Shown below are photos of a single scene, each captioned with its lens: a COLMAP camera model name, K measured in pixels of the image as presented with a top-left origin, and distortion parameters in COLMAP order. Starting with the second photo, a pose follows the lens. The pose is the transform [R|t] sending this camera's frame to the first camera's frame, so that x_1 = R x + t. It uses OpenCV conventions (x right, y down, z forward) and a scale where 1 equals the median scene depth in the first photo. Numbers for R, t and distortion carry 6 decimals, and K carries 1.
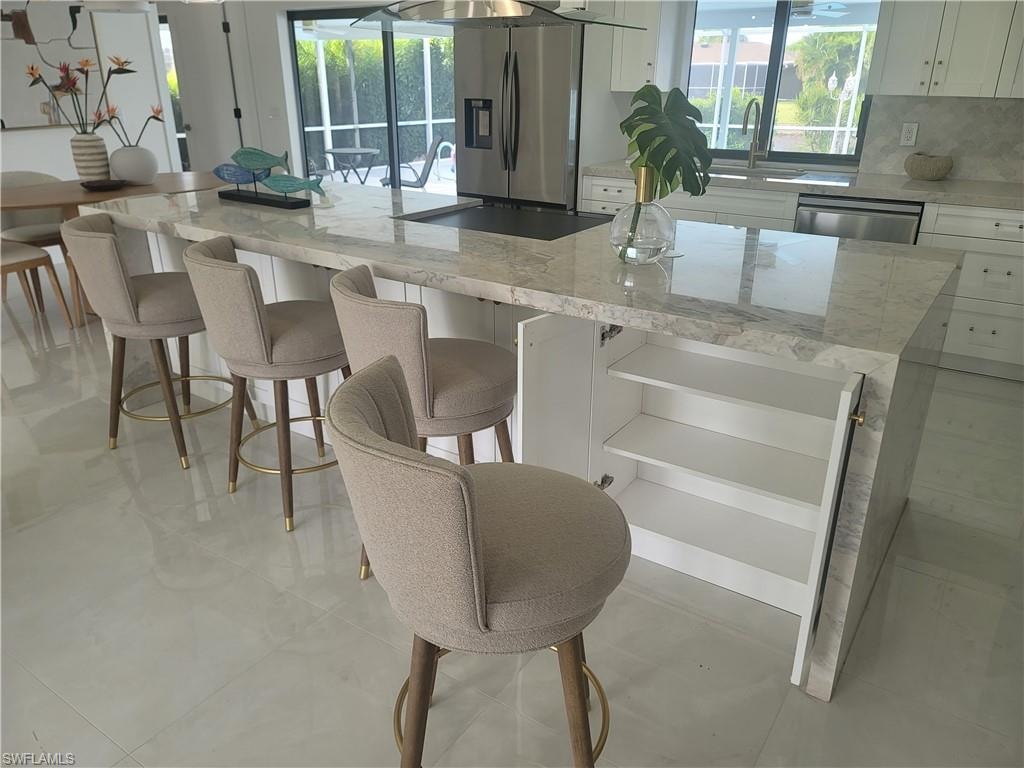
lens RADIAL K [[763.1, 0, 514.9], [0, 763.1, 379.6], [0, 0, 1]] dist [0.070062, -0.068417]
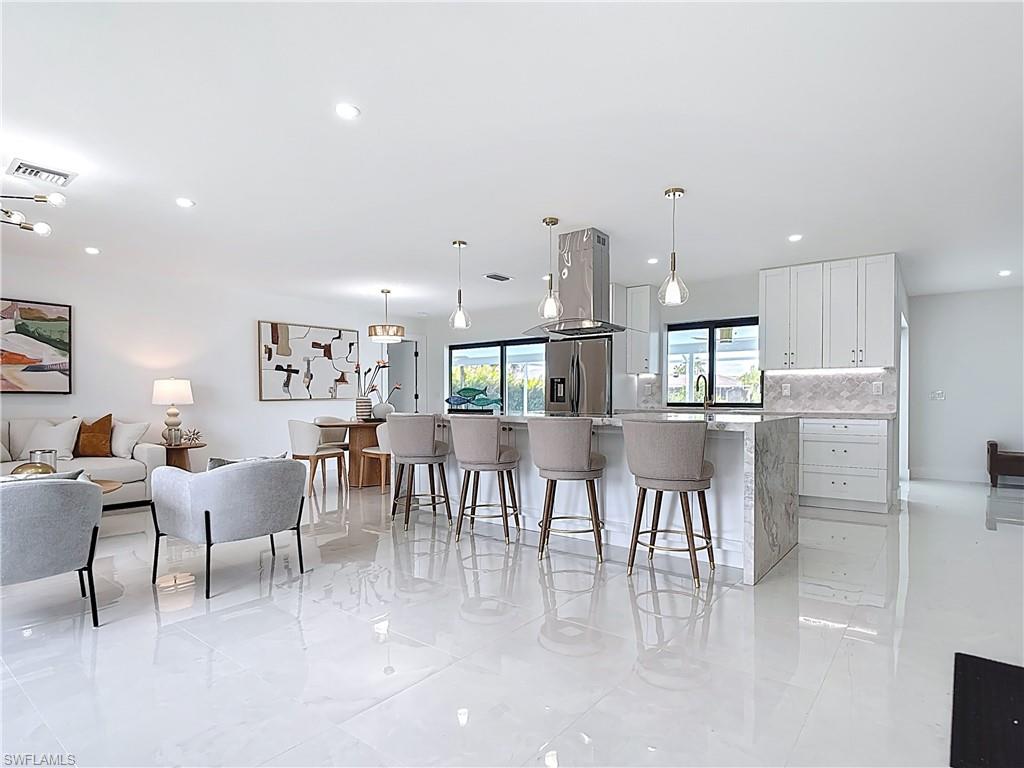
lens RADIAL K [[570.3, 0, 509.8], [0, 570.3, 390.6], [0, 0, 1]] dist [0.005693, -0.019778]
pose [[0.997790, -0.007734, -0.066000, -0.073776], [-0.018152, 0.923712, -0.382657, 0.219572], [0.063925, 0.383009, 0.921530, -0.328877]]
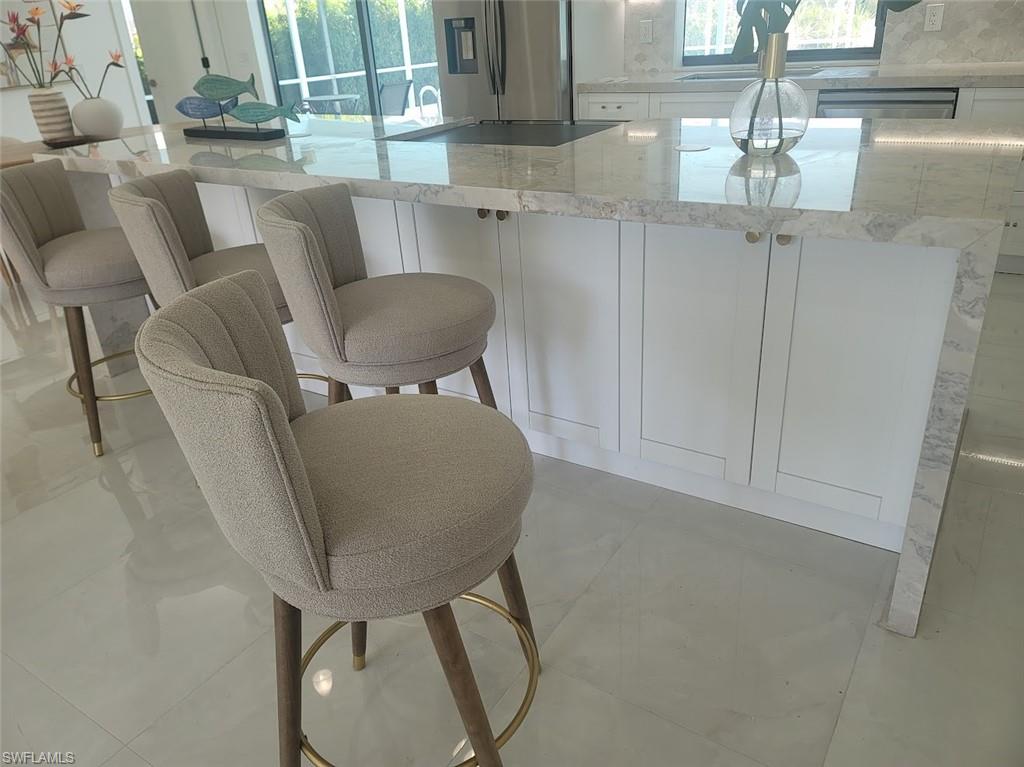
lens RADIAL K [[756.1, 0, 510.0], [0, 756.1, 383.5], [0, 0, 1]] dist [0.058689, -0.055121]
pose [[0.997713, -0.067151, -0.007721, -0.009293], [0.067509, 0.995654, 0.064158, 0.016459], [0.003379, -0.064532, 0.997910, 0.056887]]
